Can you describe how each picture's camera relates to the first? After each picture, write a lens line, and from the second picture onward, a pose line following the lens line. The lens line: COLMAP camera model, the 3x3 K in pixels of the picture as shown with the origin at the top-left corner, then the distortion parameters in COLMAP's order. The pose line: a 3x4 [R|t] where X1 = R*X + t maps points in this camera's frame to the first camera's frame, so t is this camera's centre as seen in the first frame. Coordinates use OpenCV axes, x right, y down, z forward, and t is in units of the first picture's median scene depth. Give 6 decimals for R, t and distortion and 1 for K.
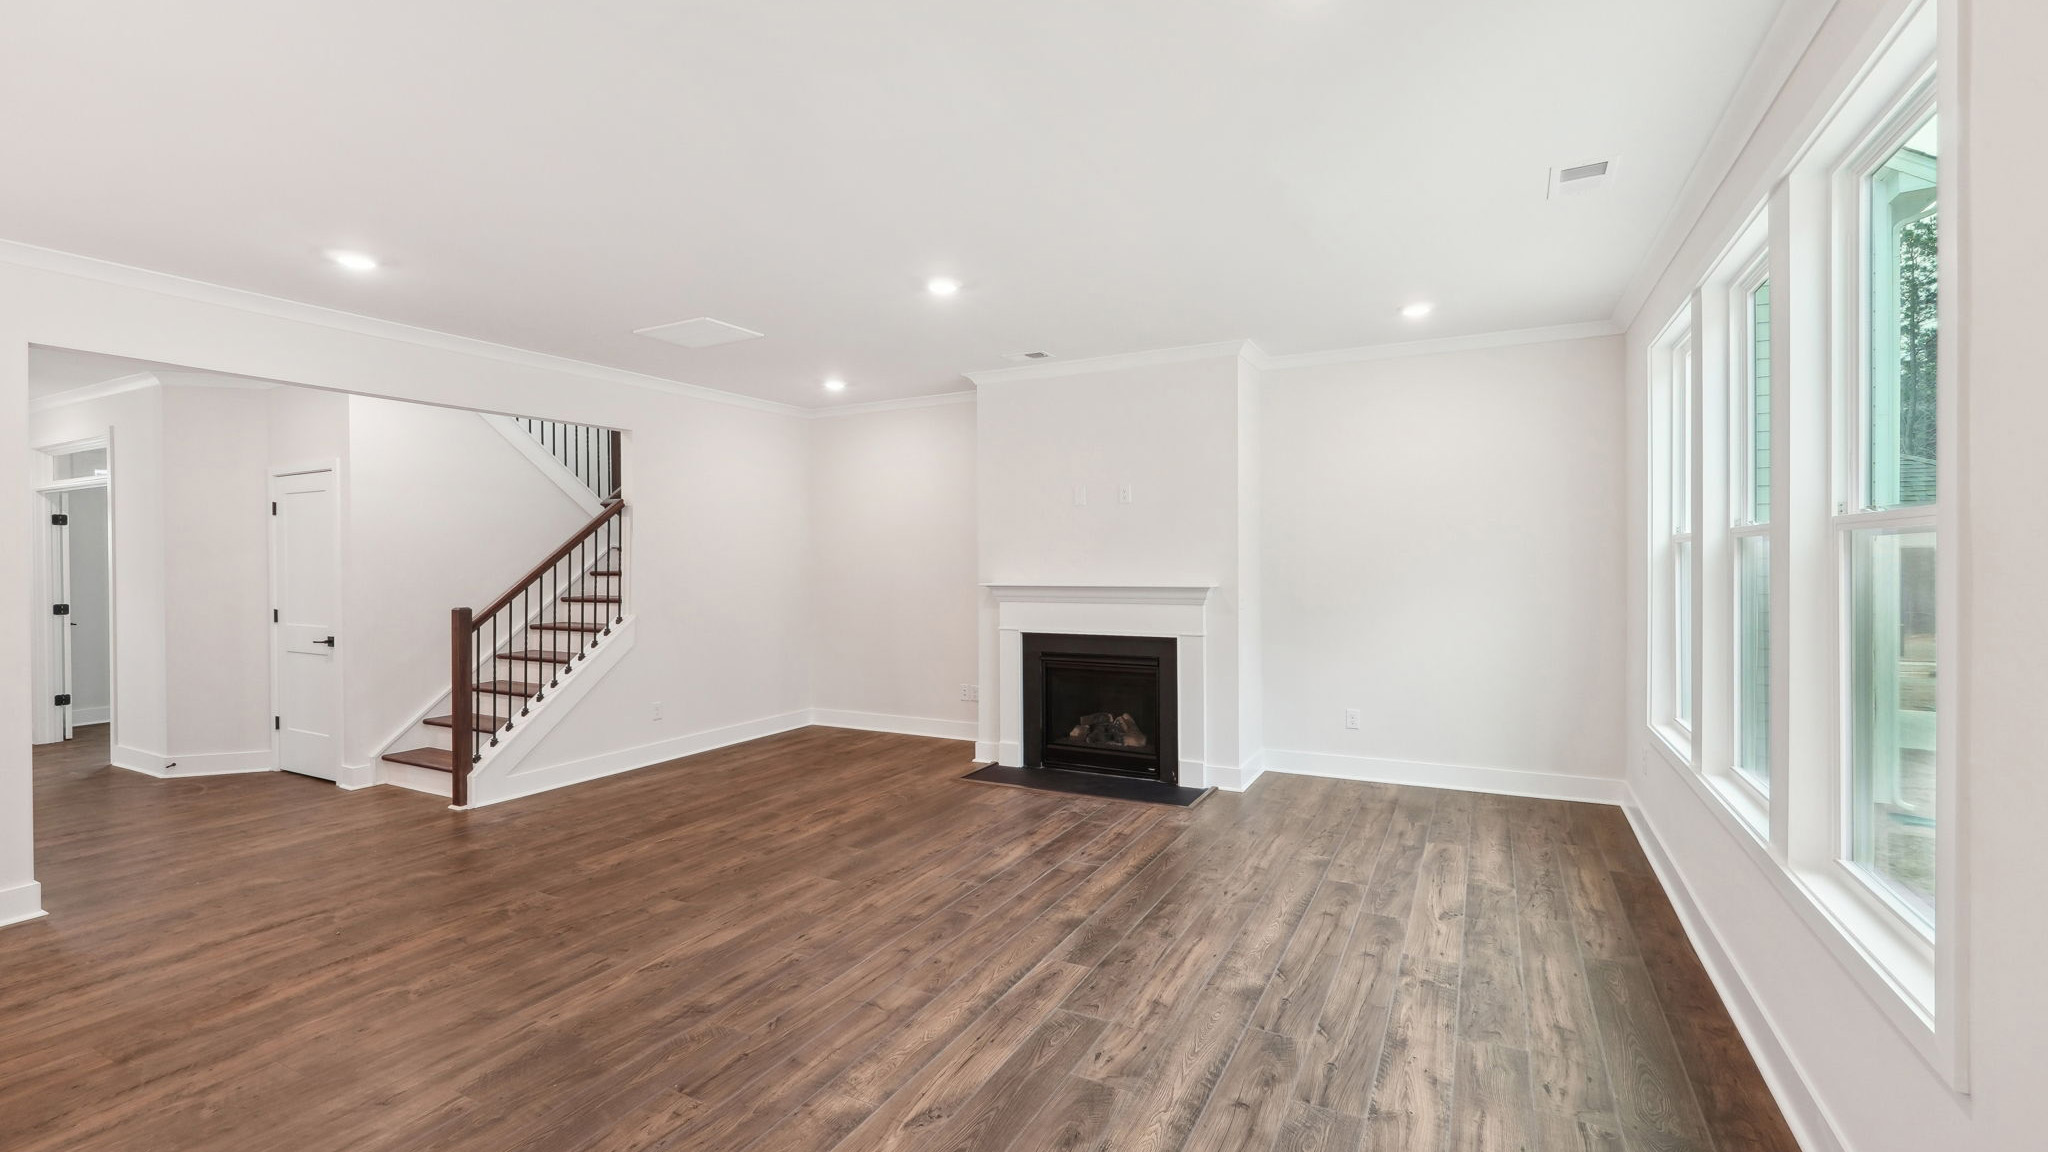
lens RADIAL K [[883.9, 0, 1030.0], [0, 883.9, 561.5], [0, 0, 1]] dist [-0.016745, 0.007439]
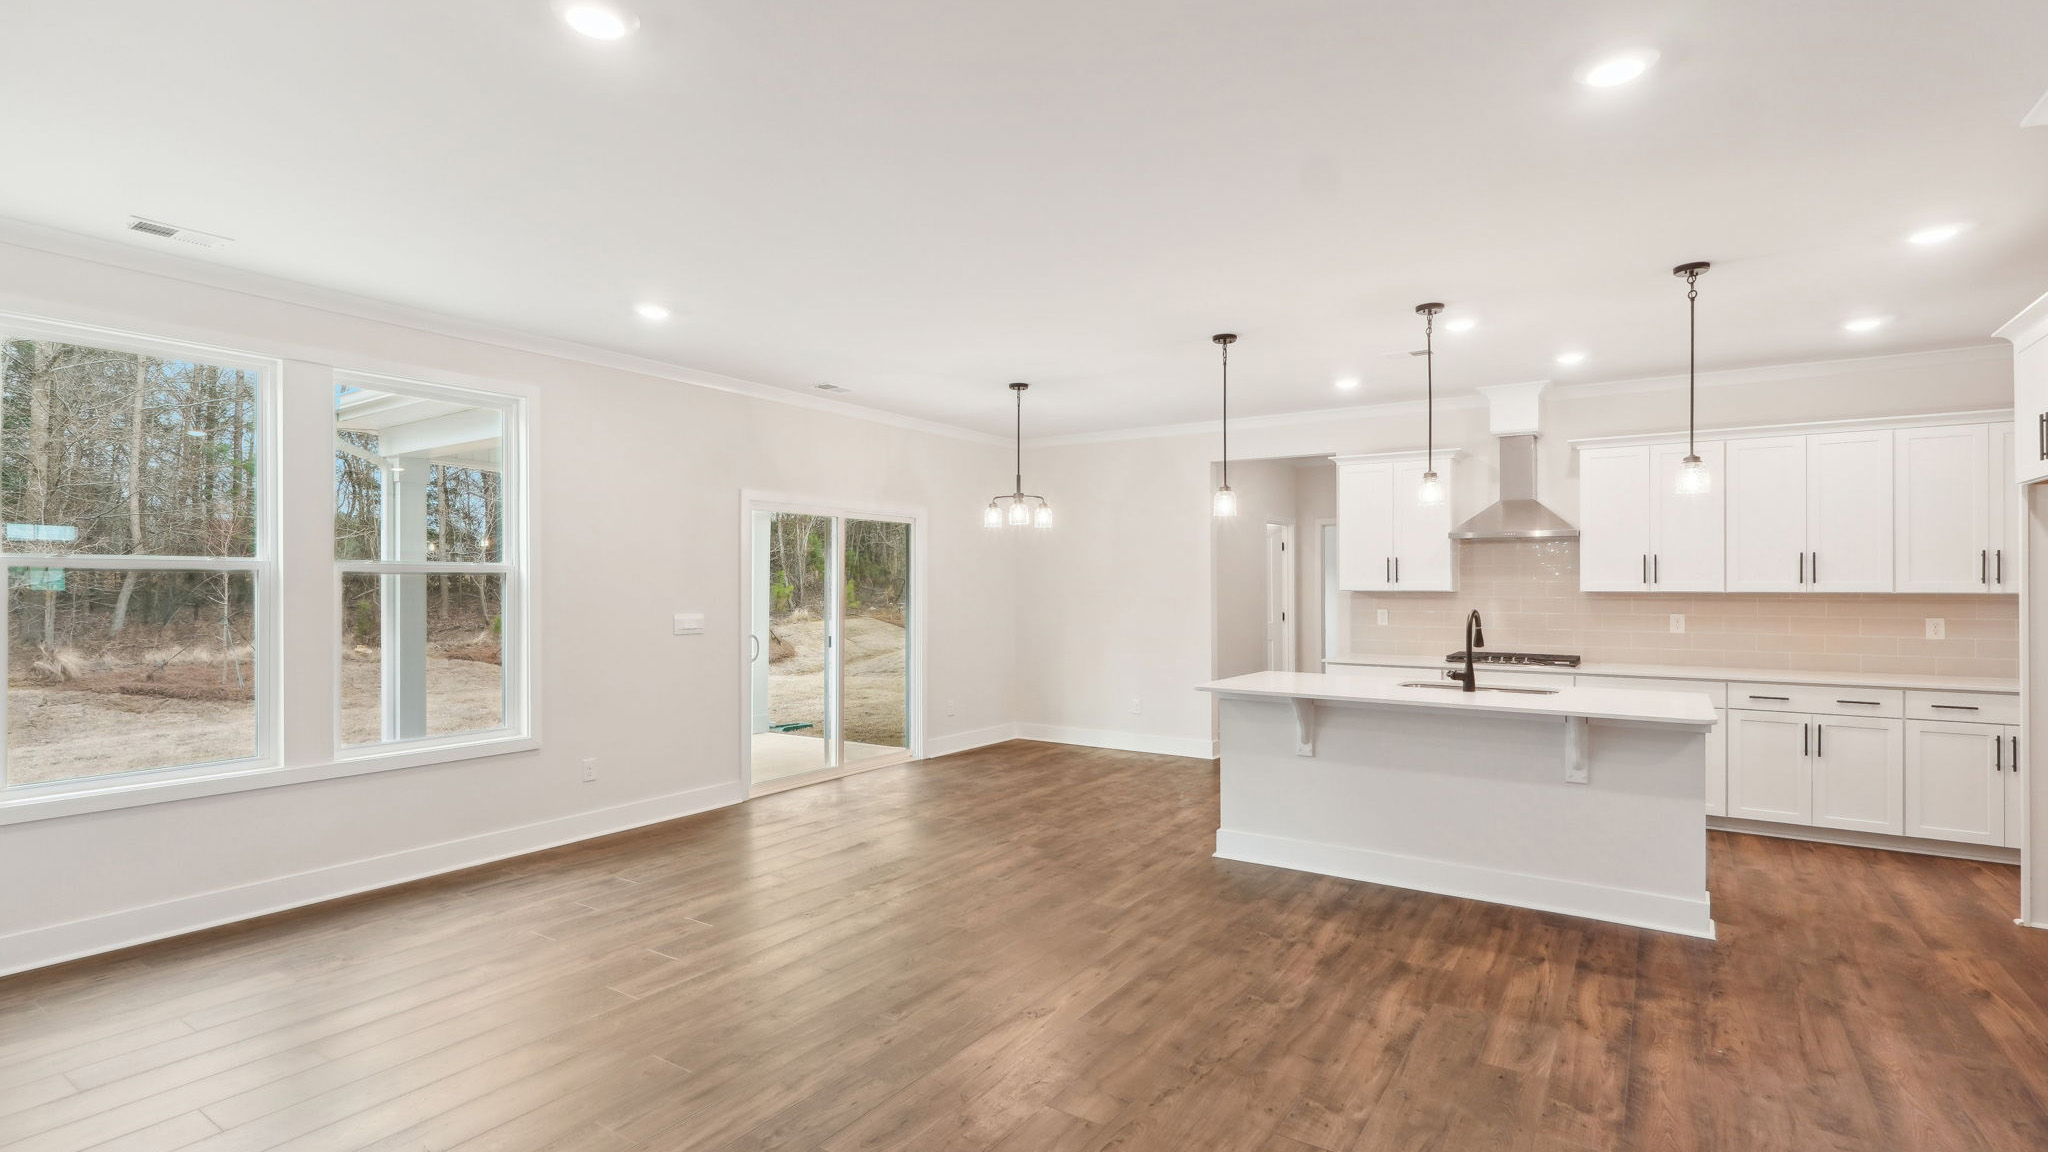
lens RADIAL K [[953.8, 0, 1036.7], [0, 953.8, 571.6], [0, 0, 1]] dist [-0.004739, 0.002561]
pose [[-0.995273, 0.009701, 0.096629, -0.380435], [0.008331, 0.999859, -0.014573, 0.003695], [-0.096756, -0.013700, -0.995214, 1.464362]]
